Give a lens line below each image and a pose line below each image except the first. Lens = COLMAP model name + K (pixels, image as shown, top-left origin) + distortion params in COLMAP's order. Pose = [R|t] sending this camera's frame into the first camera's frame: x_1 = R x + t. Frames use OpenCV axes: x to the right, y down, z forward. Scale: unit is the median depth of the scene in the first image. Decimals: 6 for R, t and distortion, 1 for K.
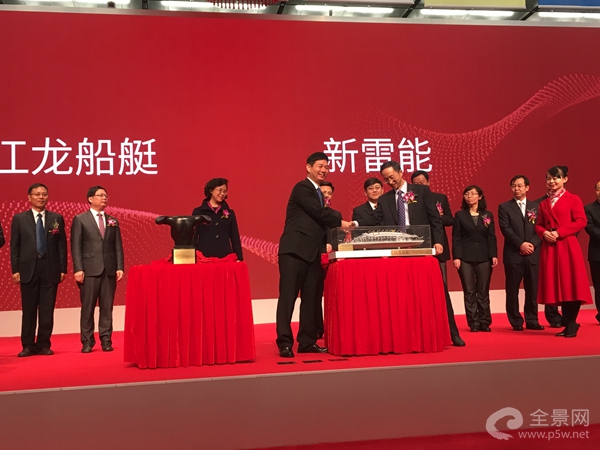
lens RADIAL K [[702.4, 0, 293.5], [0, 702.4, 244.3], [0, 0, 1]] dist [0.056394, 0.000000]
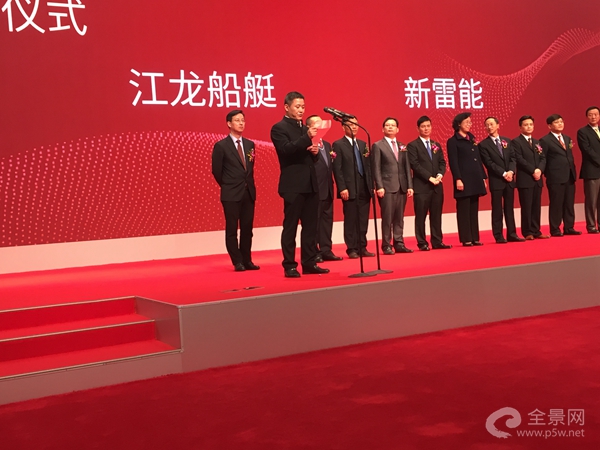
lens RADIAL K [[714.5, 0, 301.1], [0, 714.5, 247.0], [0, 0, 1]] dist [0.048581, 0.000000]
pose [[0.958865, -0.038037, 0.281302, -0.452610], [0.012039, 0.995539, 0.093580, 0.011880], [-0.283607, -0.086344, 0.955046, -0.081484]]
